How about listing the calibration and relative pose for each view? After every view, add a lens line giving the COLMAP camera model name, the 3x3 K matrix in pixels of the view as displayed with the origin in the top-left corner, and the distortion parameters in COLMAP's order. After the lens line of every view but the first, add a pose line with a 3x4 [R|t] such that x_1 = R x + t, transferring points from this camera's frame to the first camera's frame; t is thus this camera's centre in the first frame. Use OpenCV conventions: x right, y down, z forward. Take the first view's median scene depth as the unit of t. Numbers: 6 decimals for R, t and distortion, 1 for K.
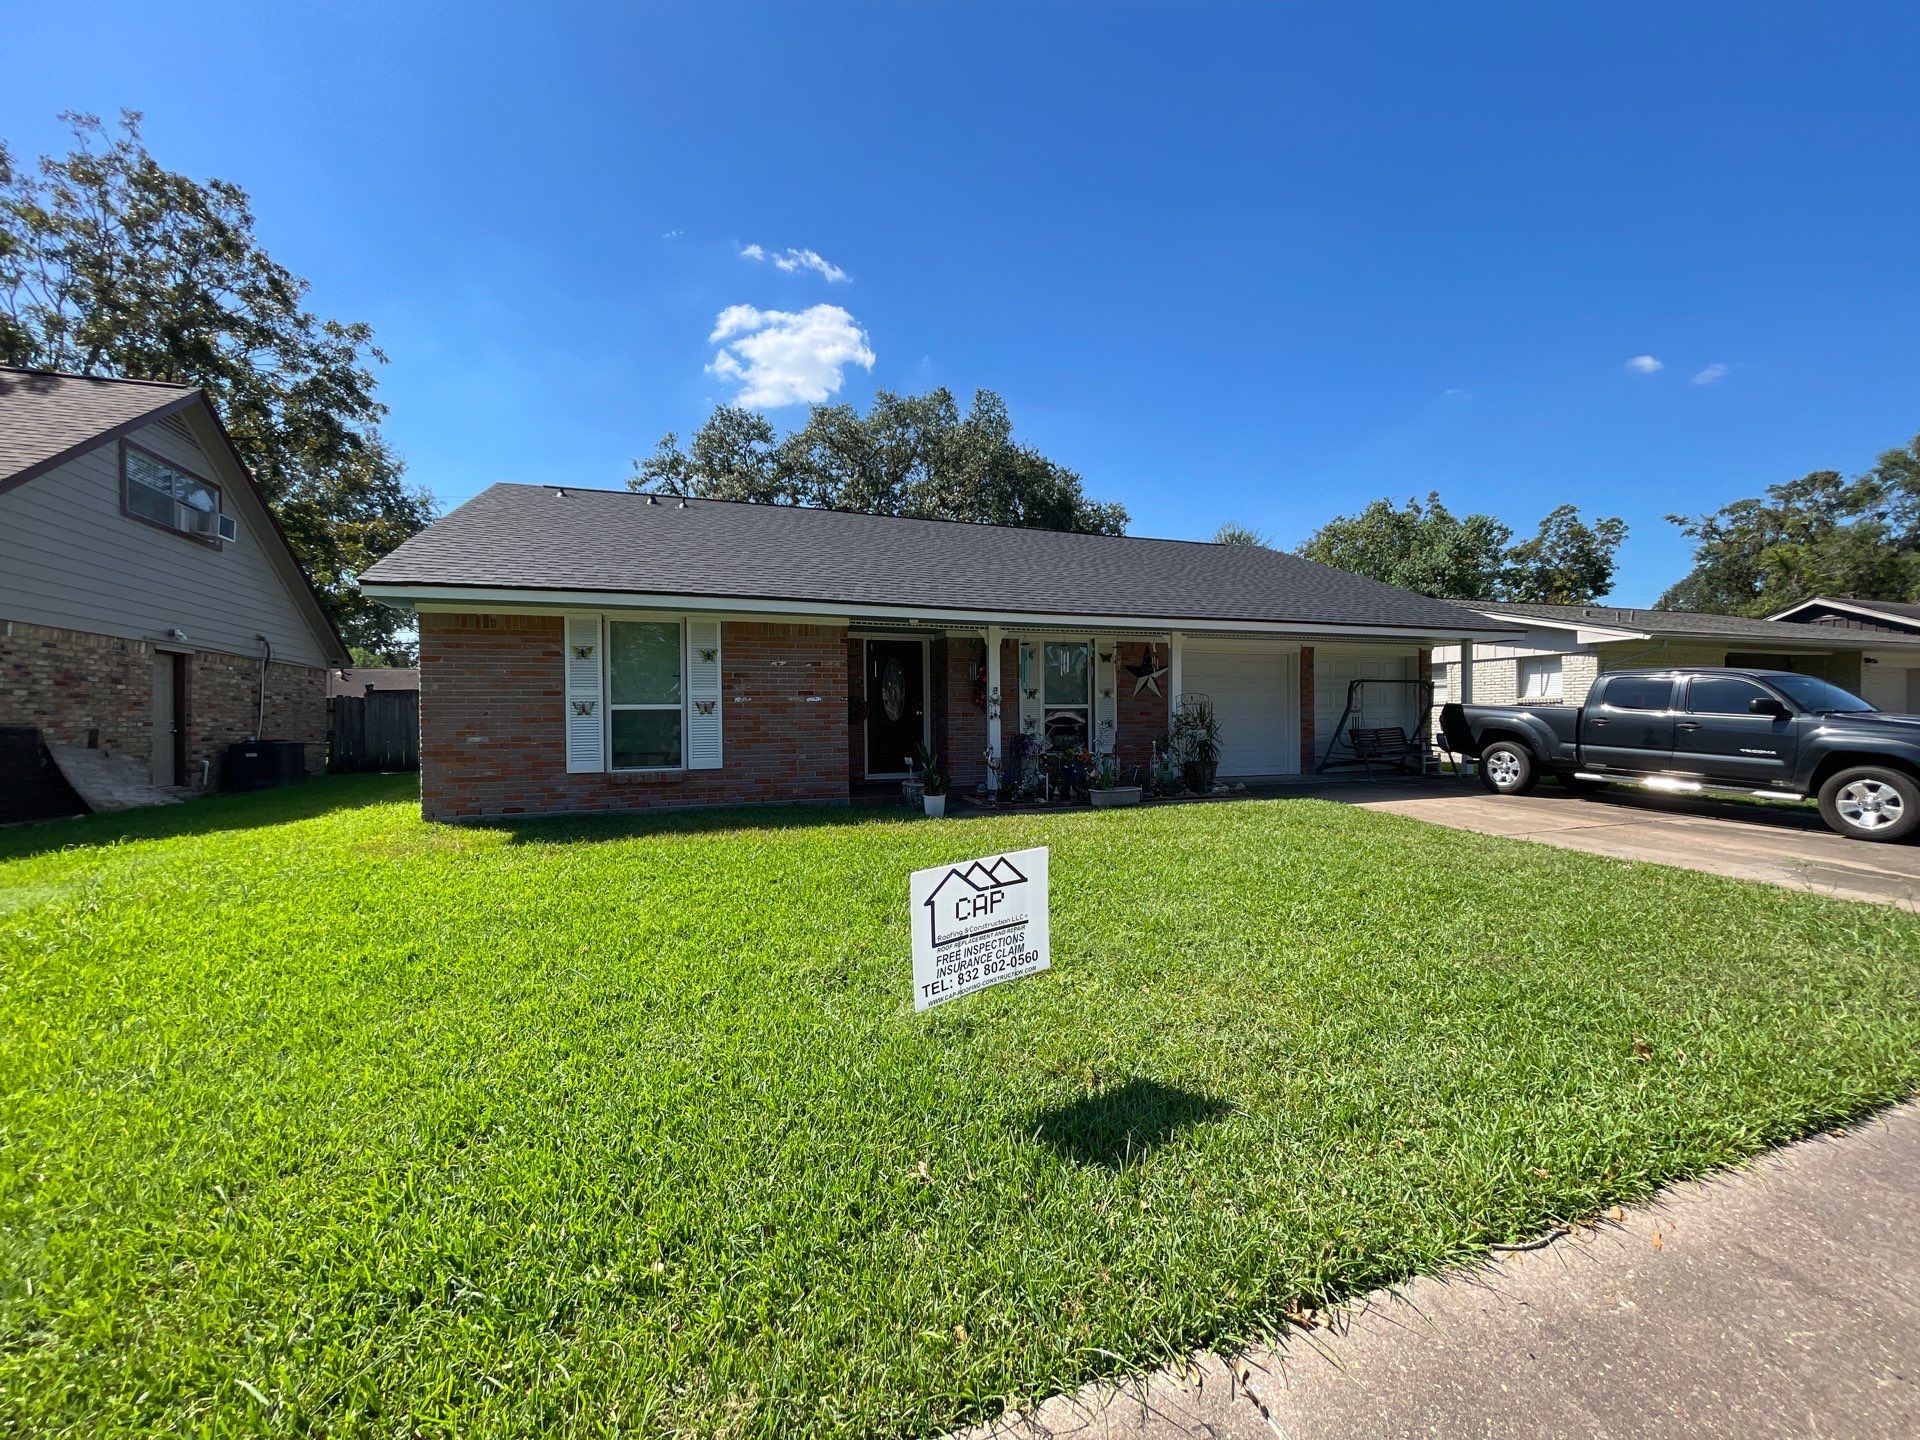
lens RADIAL K [[771.0, 0, 957.2], [0, 771.0, 712.9], [0, 0, 1]] dist [-0.018874, 0.016025]
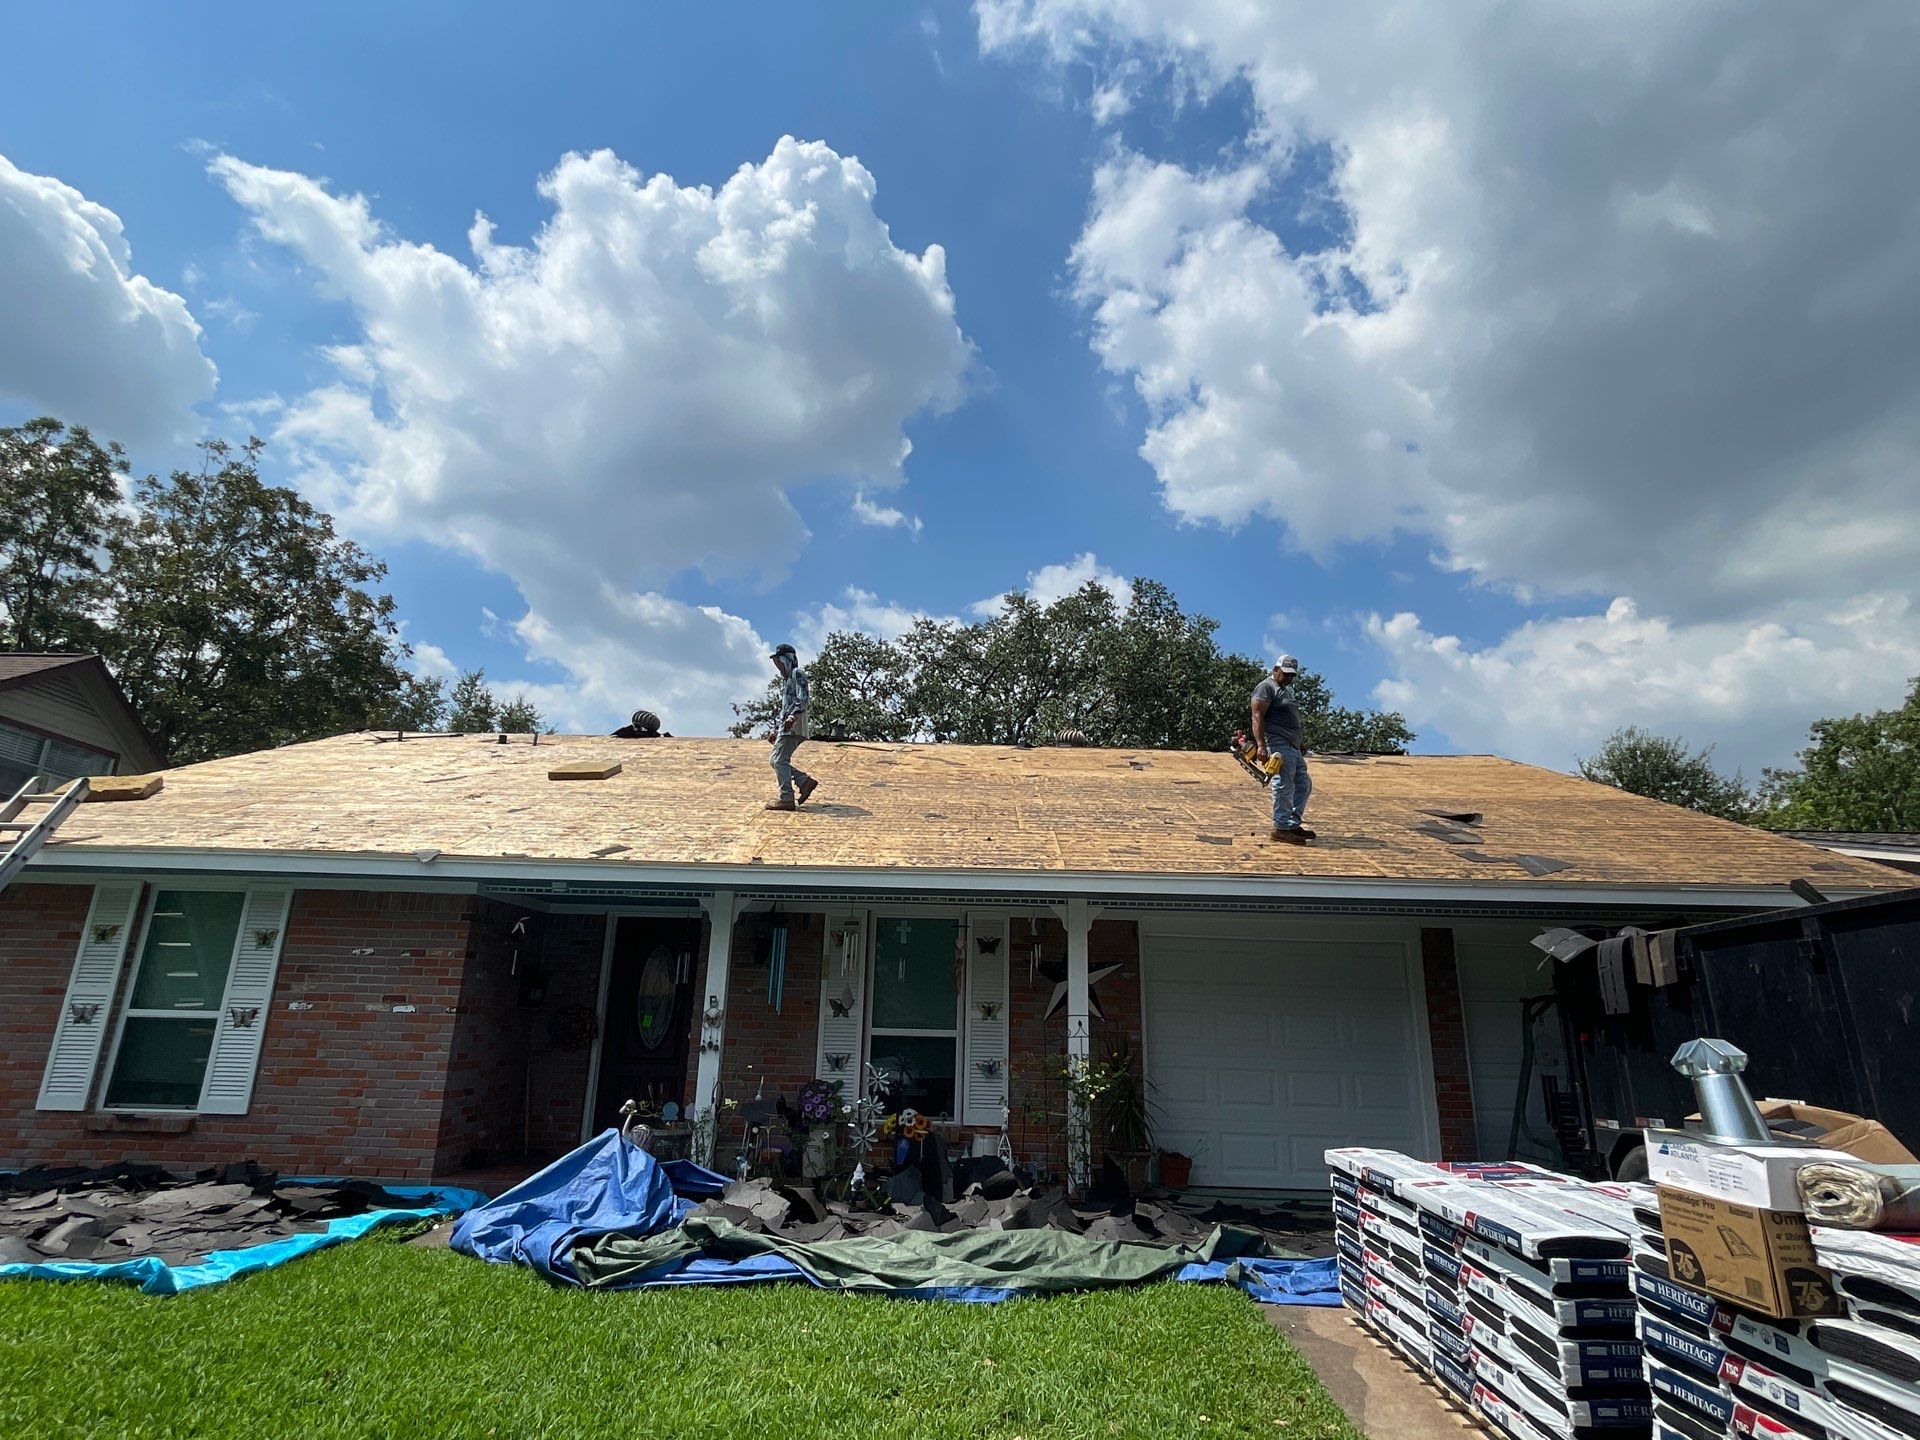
lens RADIAL K [[1000.4, 0, 960.0], [0, 1000.4, 720.0], [0, 0, 1]] dist [-0.003079, 0.001535]
pose [[0.937645, -0.071593, -0.340141, 0.561675], [-0.030189, 0.958088, -0.284878, -0.025387], [0.346280, 0.277383, 0.896186, 0.348332]]
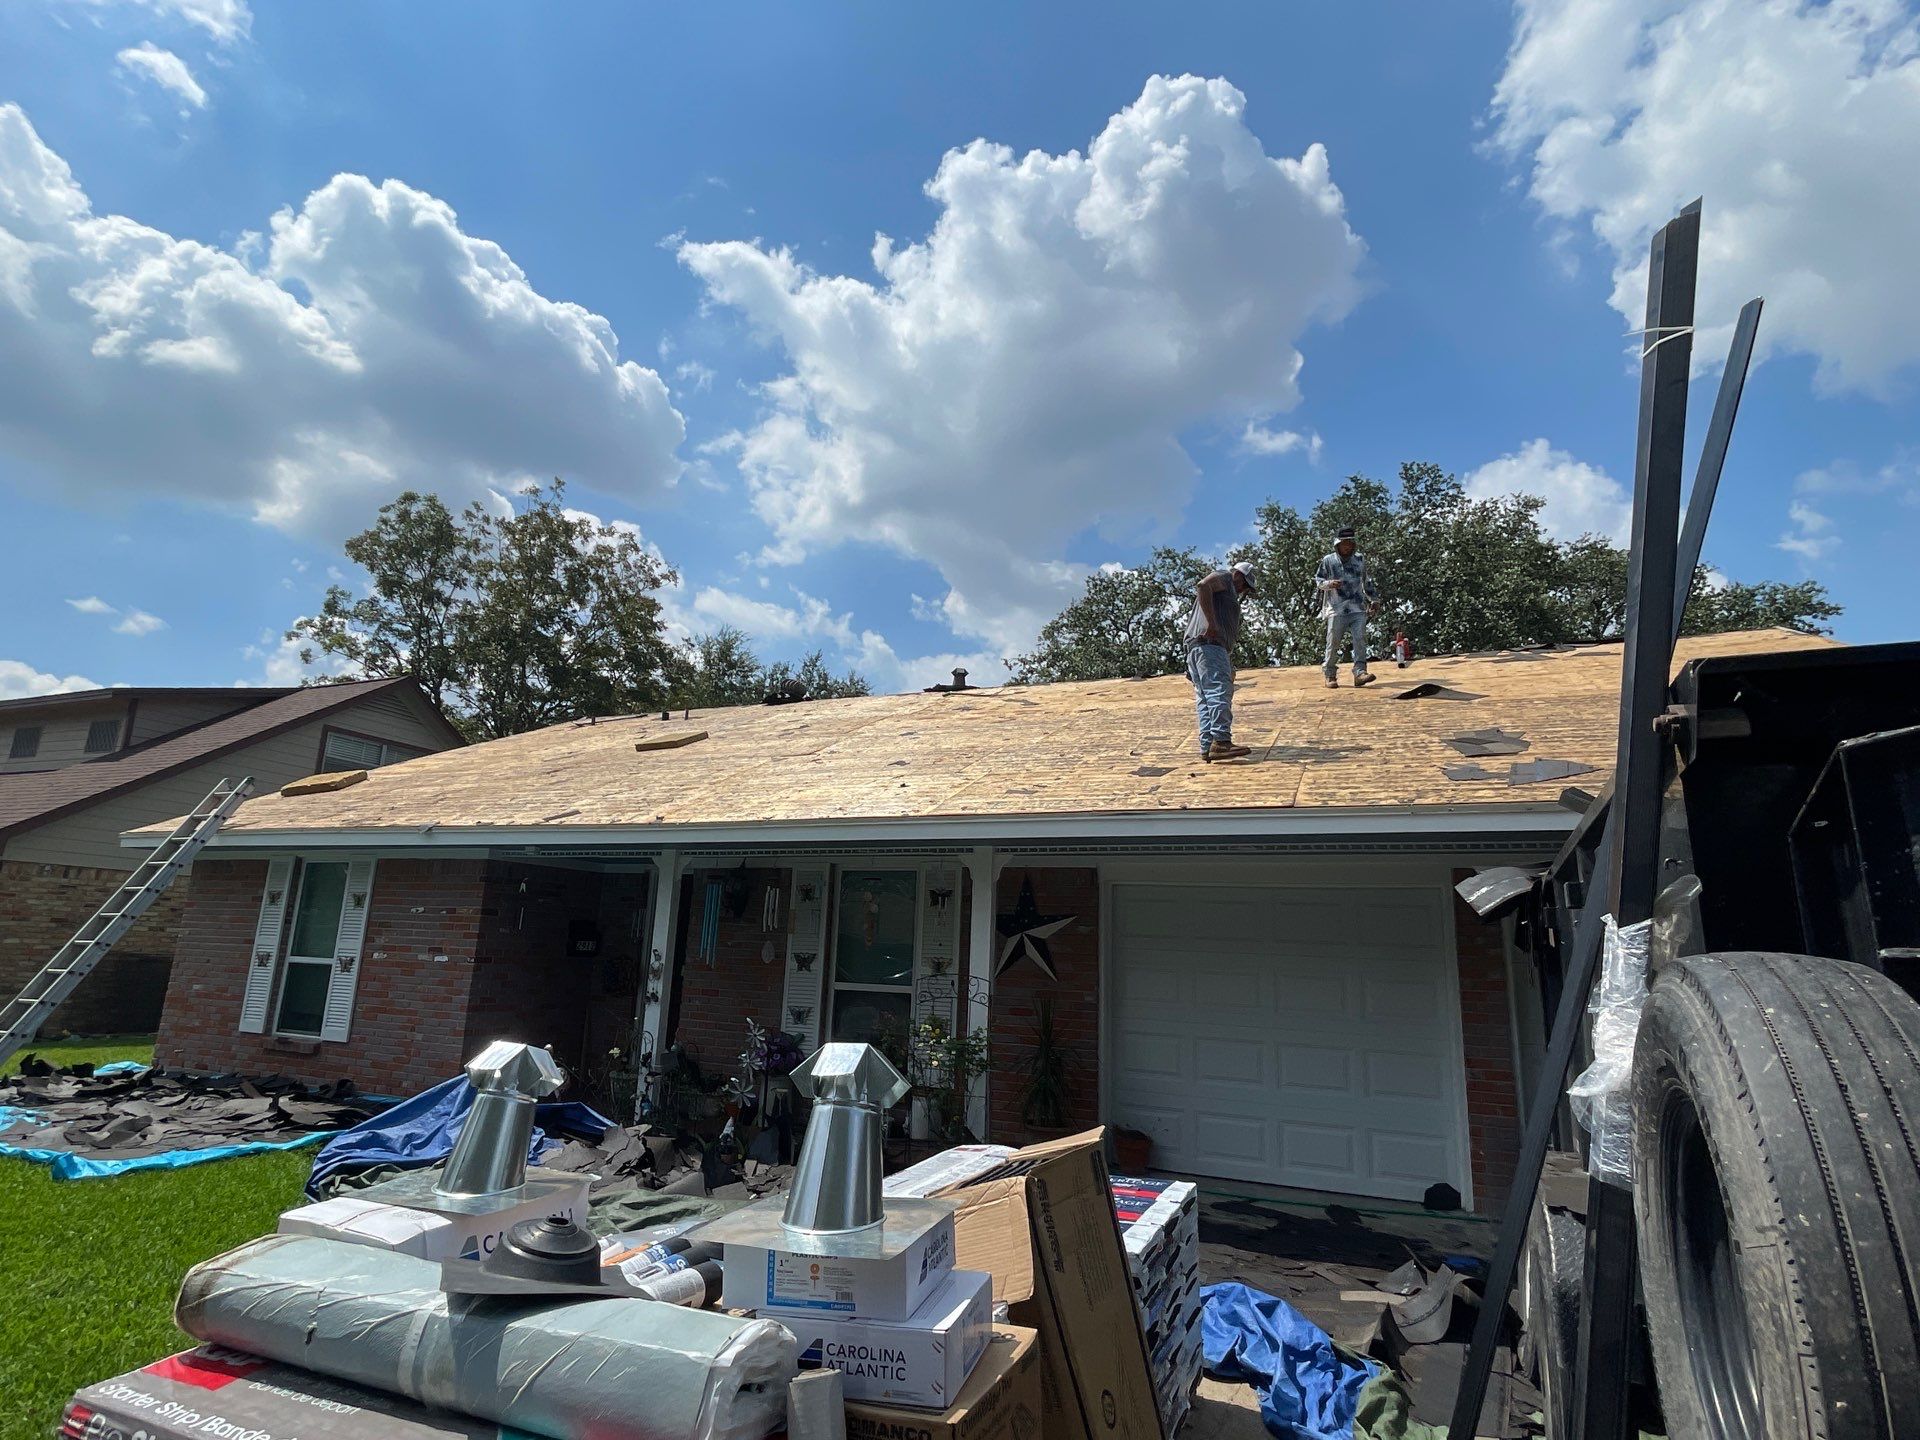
lens RADIAL K [[1000.4, 0, 960.0], [0, 1000.4, 720.0], [0, 0, 1]] dist [-0.003079, 0.001535]
pose [[0.726767, -0.123644, -0.675664, 0.882894], [-0.040262, 0.974306, -0.221602, -0.049524], [0.685703, 0.188257, 0.703115, 0.627452]]
